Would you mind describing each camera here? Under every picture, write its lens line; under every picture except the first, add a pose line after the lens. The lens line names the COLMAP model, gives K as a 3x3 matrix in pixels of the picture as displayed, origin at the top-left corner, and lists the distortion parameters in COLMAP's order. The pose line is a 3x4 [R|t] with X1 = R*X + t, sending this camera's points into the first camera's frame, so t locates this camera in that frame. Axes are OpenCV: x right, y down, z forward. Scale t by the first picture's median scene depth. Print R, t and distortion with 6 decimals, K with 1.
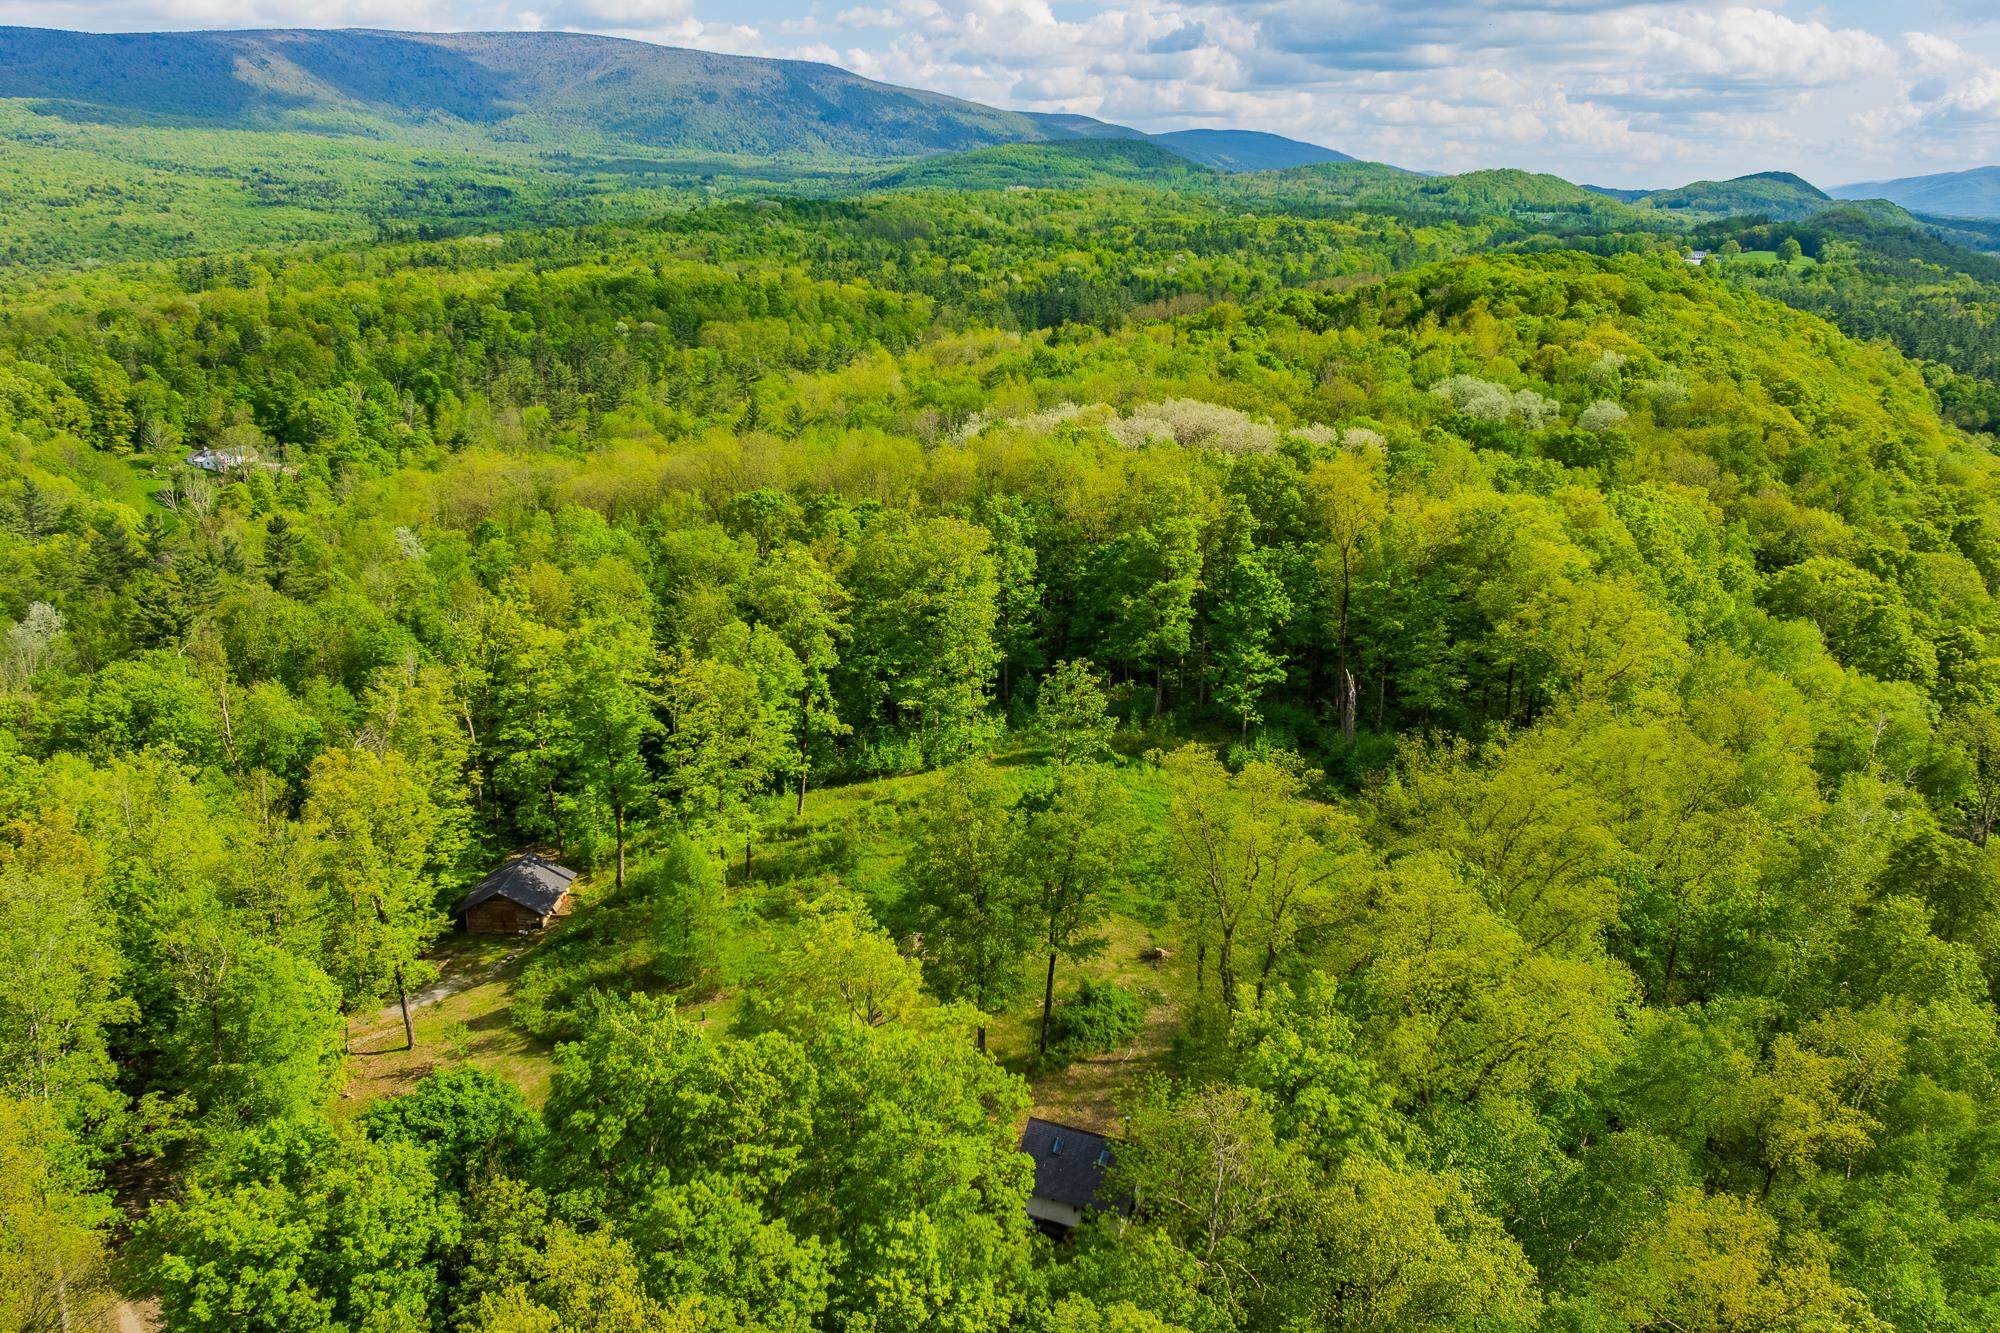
lens RADIAL K [[1660.4, 0, 999.2], [0, 1660.4, 665.9], [0, 0, 1]] dist [-0.004952, -0.012182]
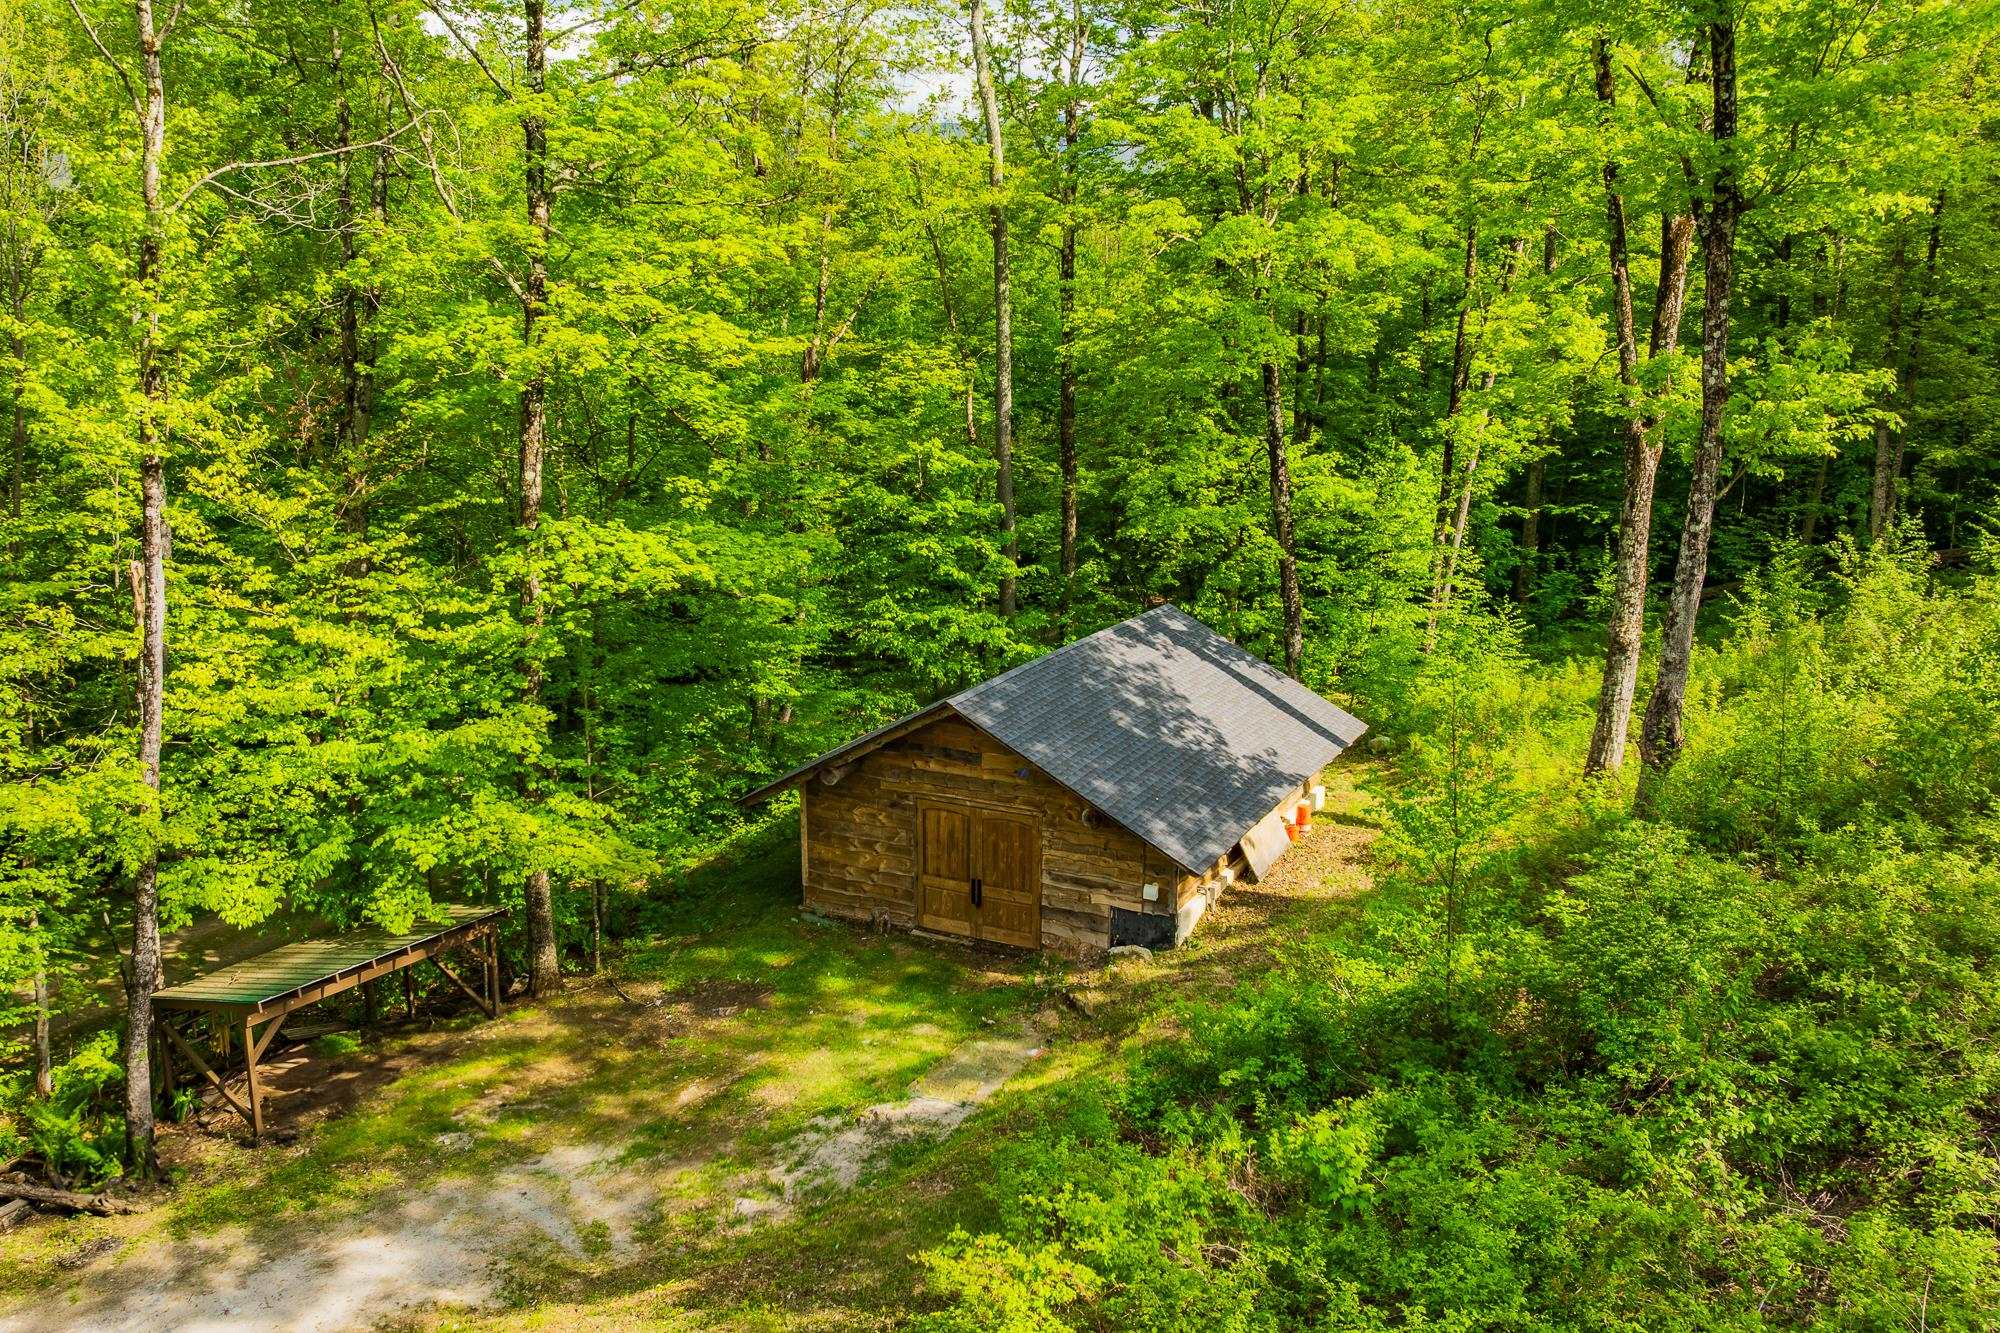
lens RADIAL K [[1660.4, 0, 1000.2], [0, 1660.4, 665.7], [0, 0, 1]] dist [-0.004952, -0.012182]
pose [[0.911876, 0.065540, -0.405200, -0.219960], [-0.082354, 0.996310, -0.024182, 0.132029], [0.402120, 0.055421, 0.913908, 0.818749]]
